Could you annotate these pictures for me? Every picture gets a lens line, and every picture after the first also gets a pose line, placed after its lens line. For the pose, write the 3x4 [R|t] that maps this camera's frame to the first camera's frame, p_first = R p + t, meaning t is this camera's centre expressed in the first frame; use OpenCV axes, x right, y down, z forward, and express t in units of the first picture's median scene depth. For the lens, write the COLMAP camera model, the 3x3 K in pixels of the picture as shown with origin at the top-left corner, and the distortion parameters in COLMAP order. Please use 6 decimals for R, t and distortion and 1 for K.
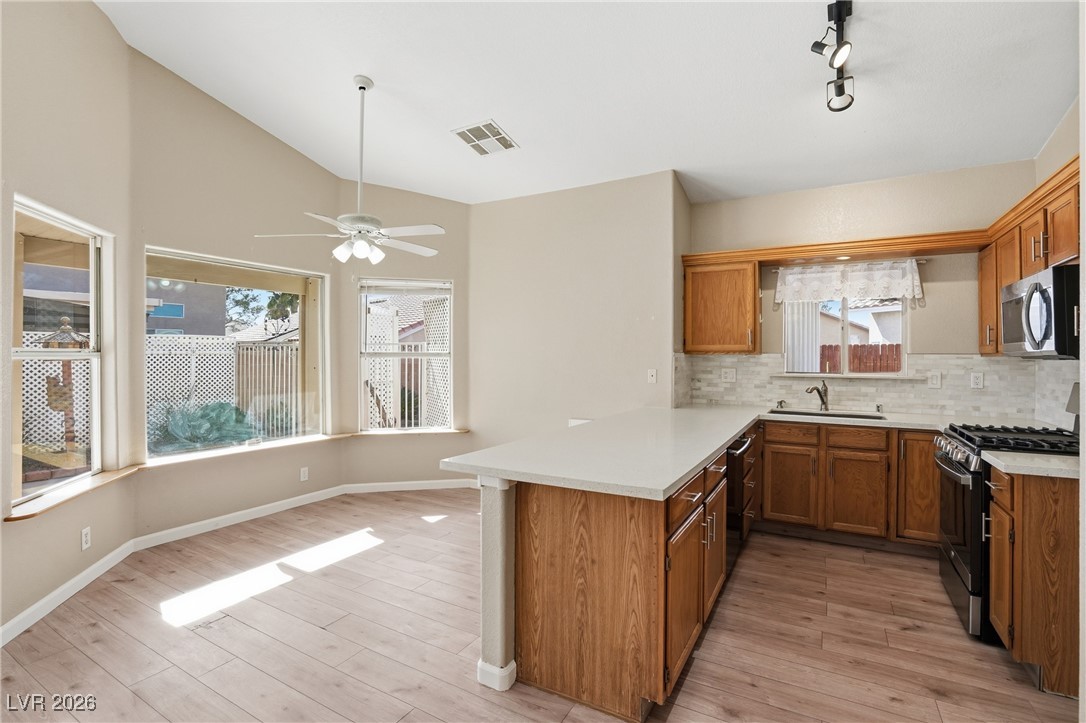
lens RADIAL K [[510.0, 0, 539.9], [0, 510.0, 352.8], [0, 0, 1]] dist [-0.055054, 0.018339]
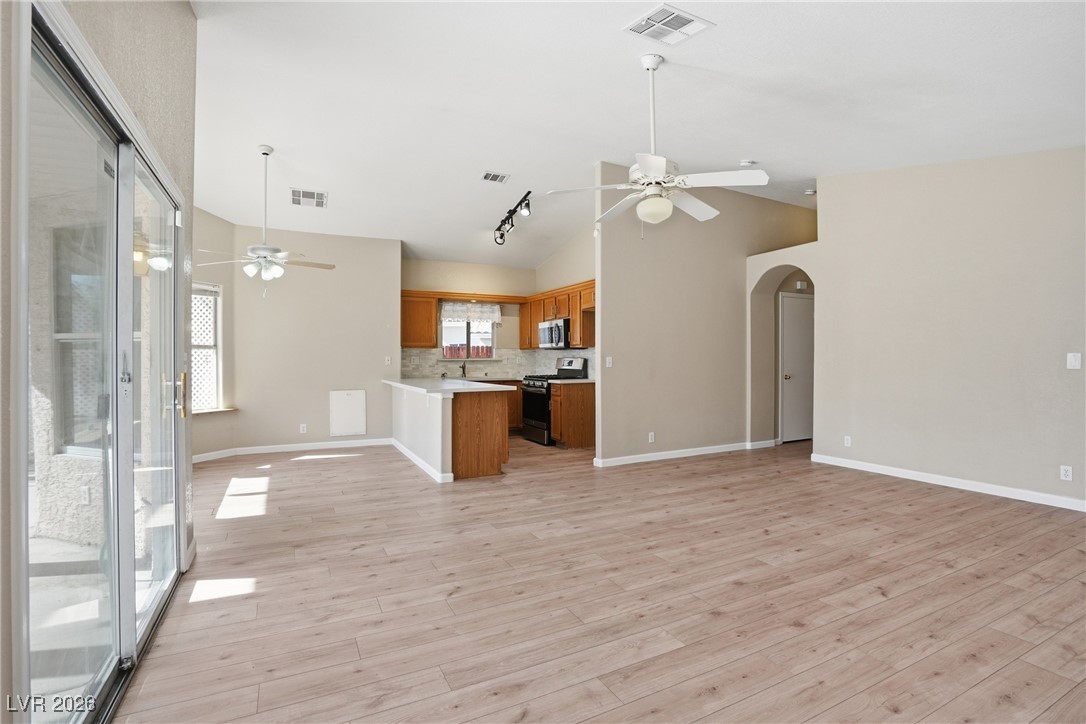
lens RADIAL K [[510.0, 0, 539.1], [0, 510.0, 357.5], [0, 0, 1]] dist [-0.055054, 0.018339]
pose [[0.551392, -0.002817, 0.834241, -0.983622], [-0.000404, 0.999993, 0.003644, 0.032158], [-0.834246, -0.002346, 0.551387, -0.369005]]
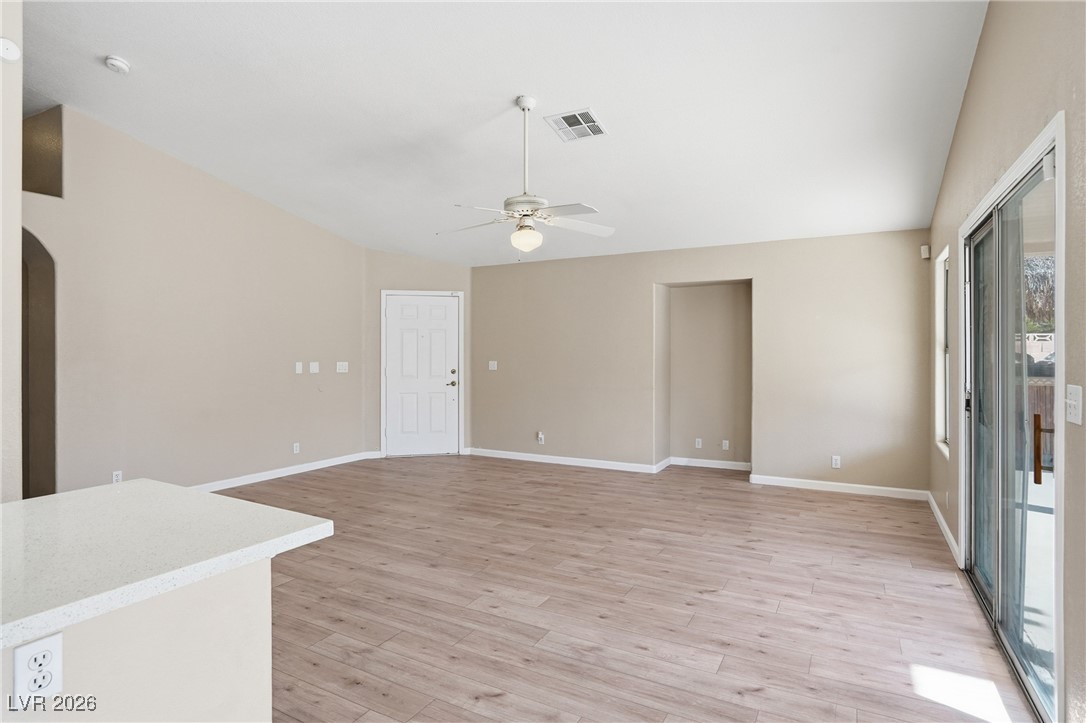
lens RADIAL K [[577.0, 0, 536.5], [0, 577.0, 360.2], [0, 0, 1]] dist [-0.033647, 0.017171]
pose [[-0.999936, -0.002667, -0.010986, -0.229208], [-0.002756, 0.999963, 0.008102, 0.004360], [0.010964, 0.008132, -0.999907, 0.919121]]
